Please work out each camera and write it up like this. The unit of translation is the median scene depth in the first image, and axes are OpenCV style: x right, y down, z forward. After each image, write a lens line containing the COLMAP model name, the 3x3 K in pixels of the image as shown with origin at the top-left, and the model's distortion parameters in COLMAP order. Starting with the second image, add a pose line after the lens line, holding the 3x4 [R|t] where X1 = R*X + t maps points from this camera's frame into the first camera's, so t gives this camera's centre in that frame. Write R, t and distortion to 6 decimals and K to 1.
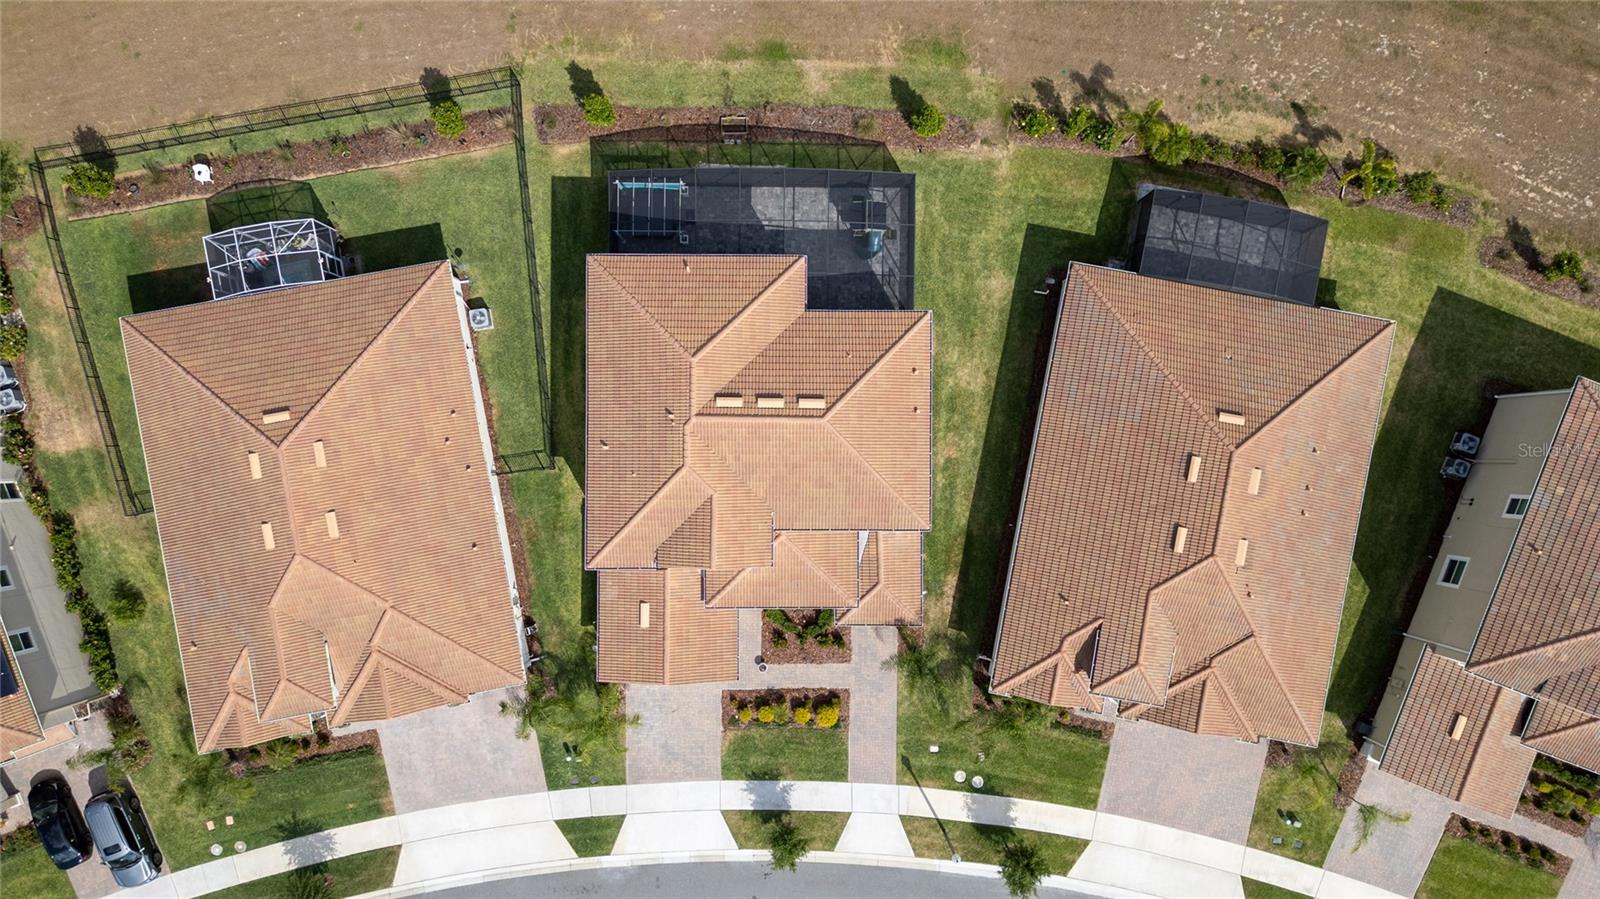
lens RADIAL K [[1130.0, 0, 807.7], [0, 1130.0, 444.7], [0, 0, 1]] dist [0.056564, -0.058545]
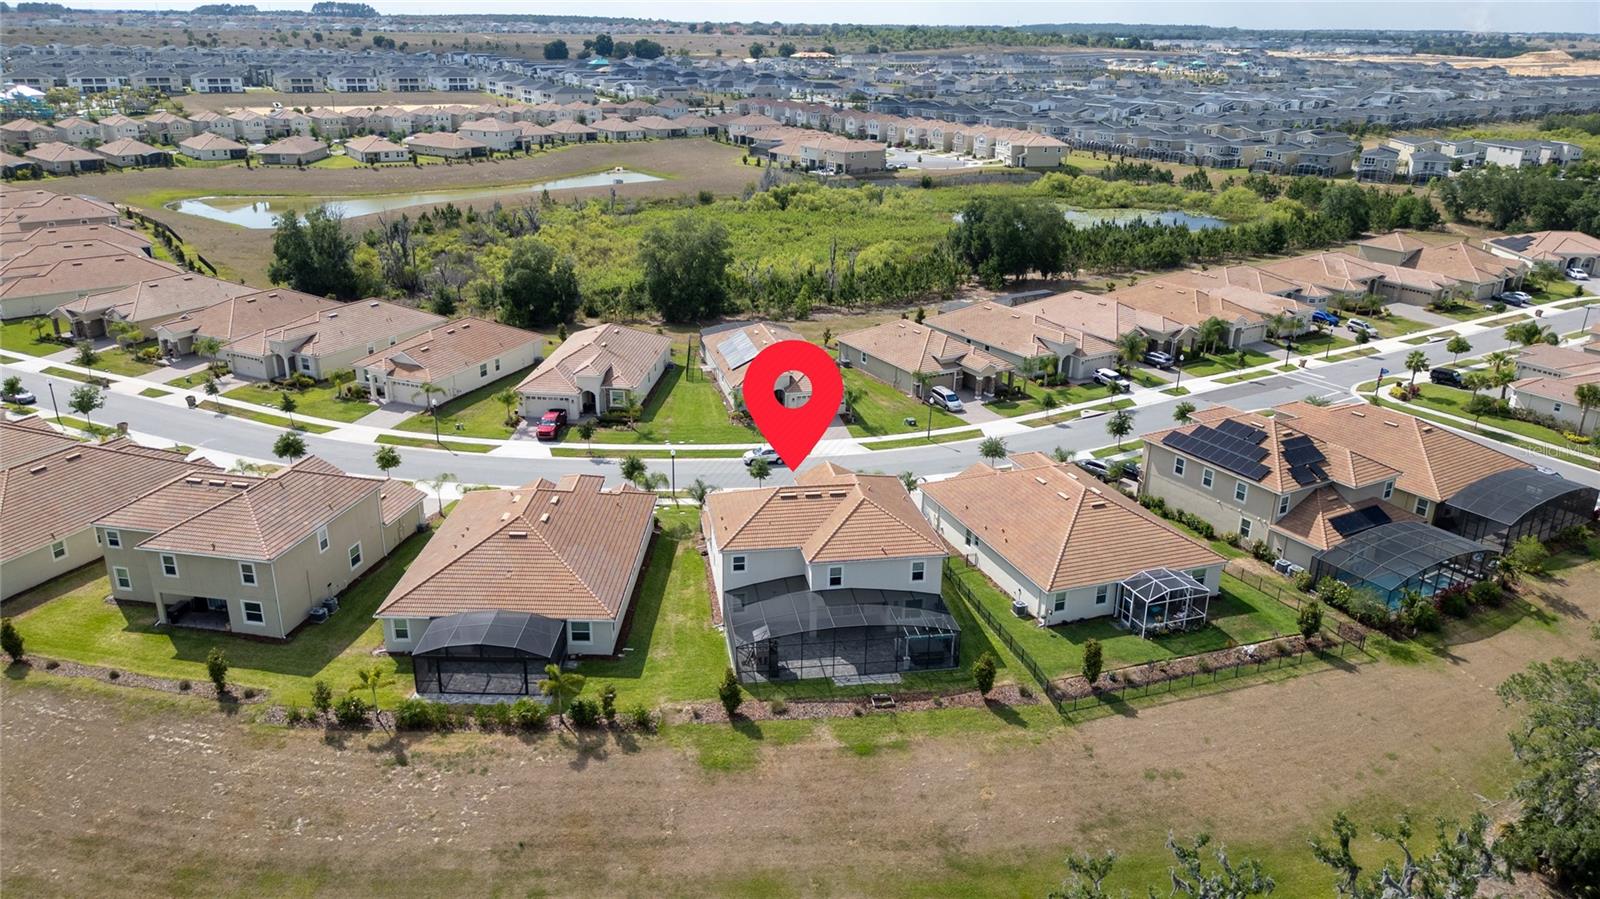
lens RADIAL K [[1130.0, 0, 783.1], [0, 1130.0, 439.0], [0, 0, 1]] dist [0.056564, -0.058545]
pose [[-0.986752, 0.026734, -0.160018, 0.237415], [-0.159869, -0.328108, 0.931014, -1.345754], [-0.027613, 0.944262, 0.328036, 0.329397]]
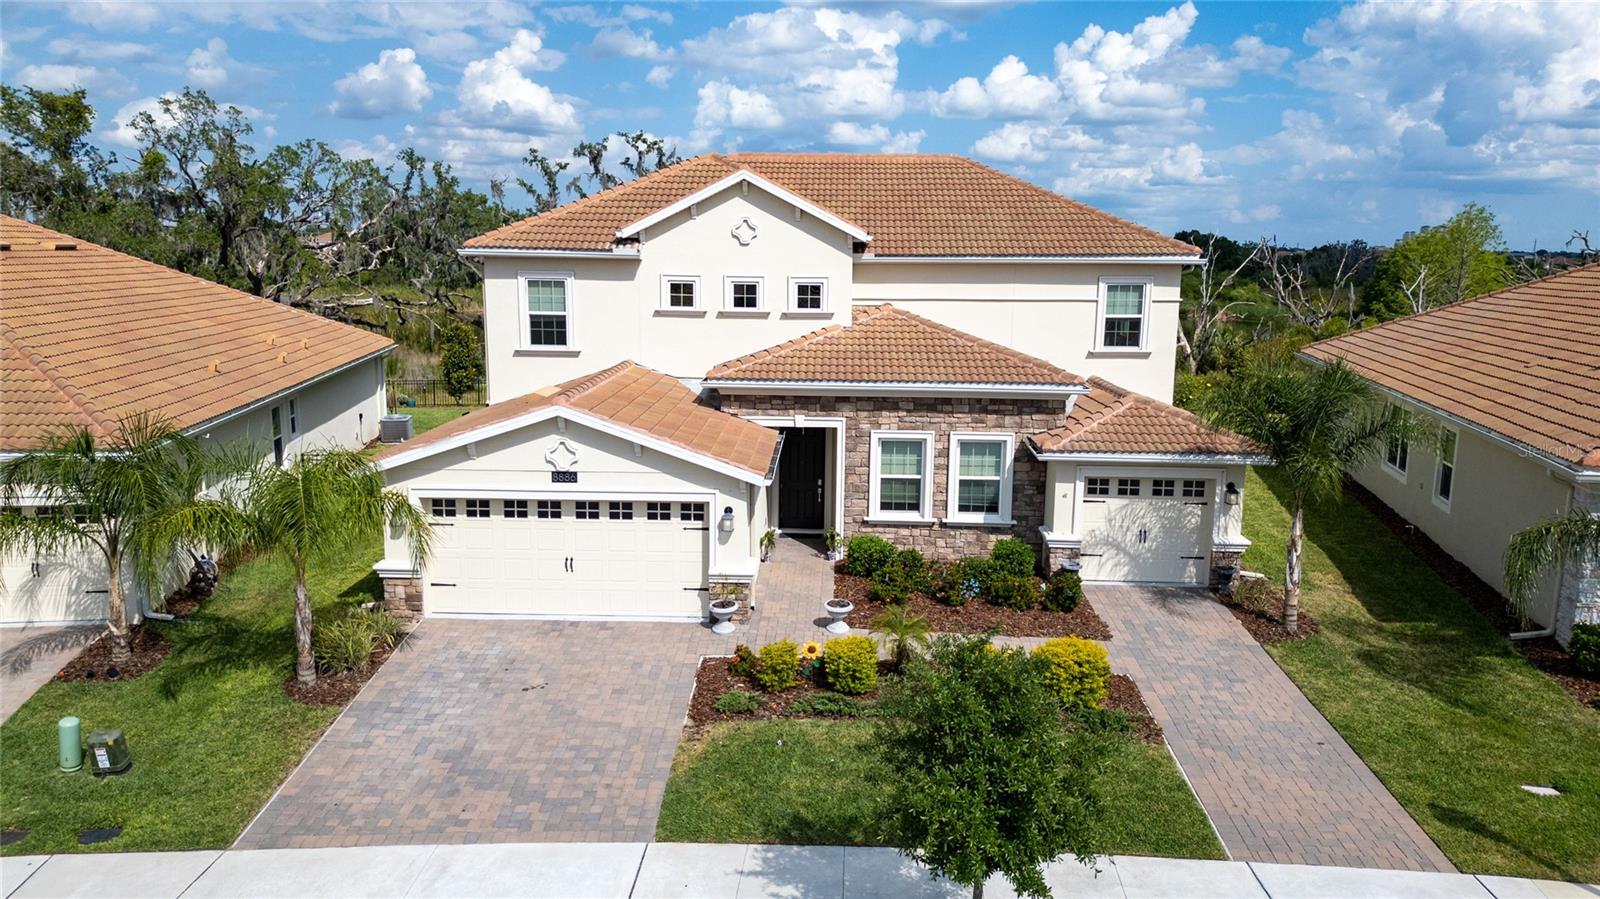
lens RADIAL K [[1130.0, 0, 808.4], [0, 1130.0, 450.0], [0, 0, 1]] dist [0.056564, -0.058545]
pose [[0.999425, -0.009203, -0.032631, -0.037435], [-0.030203, 0.195579, -0.980223, 0.500135], [0.015403, 0.980645, 0.195189, 0.881471]]
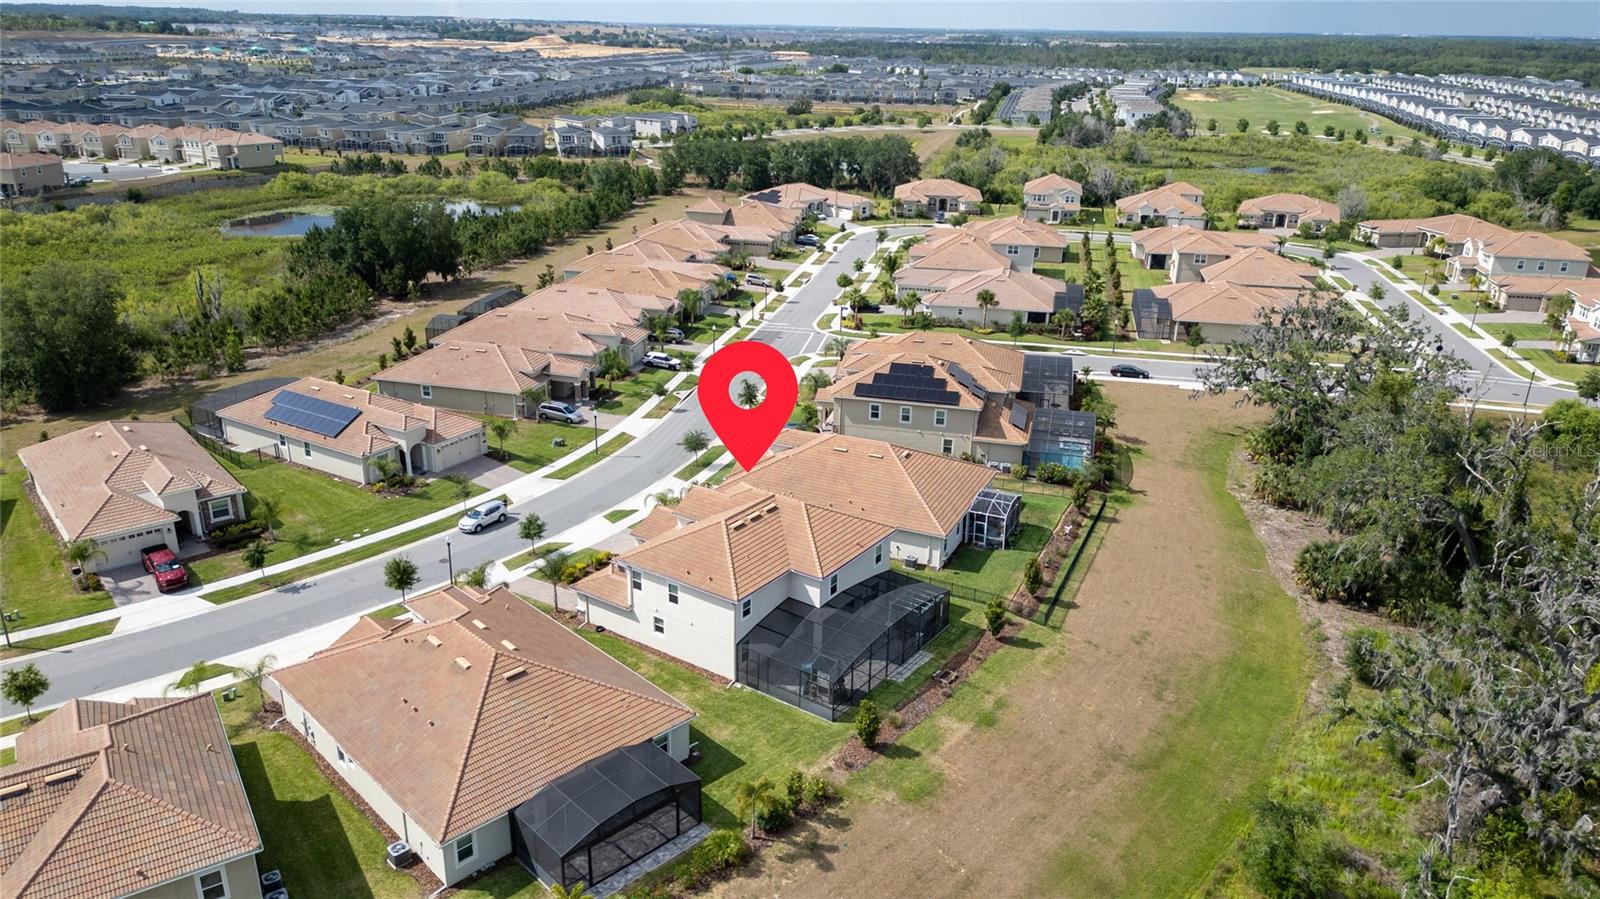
lens RADIAL K [[1130.0, 0, 794.5], [0, 1130.0, 449.2], [0, 0, 1]] dist [0.056564, -0.058545]
pose [[-0.575529, 0.262118, -0.774636, 0.978718], [-0.817654, -0.201198, 0.539409, -0.793807], [-0.014467, 0.943829, 0.330117, 0.339143]]
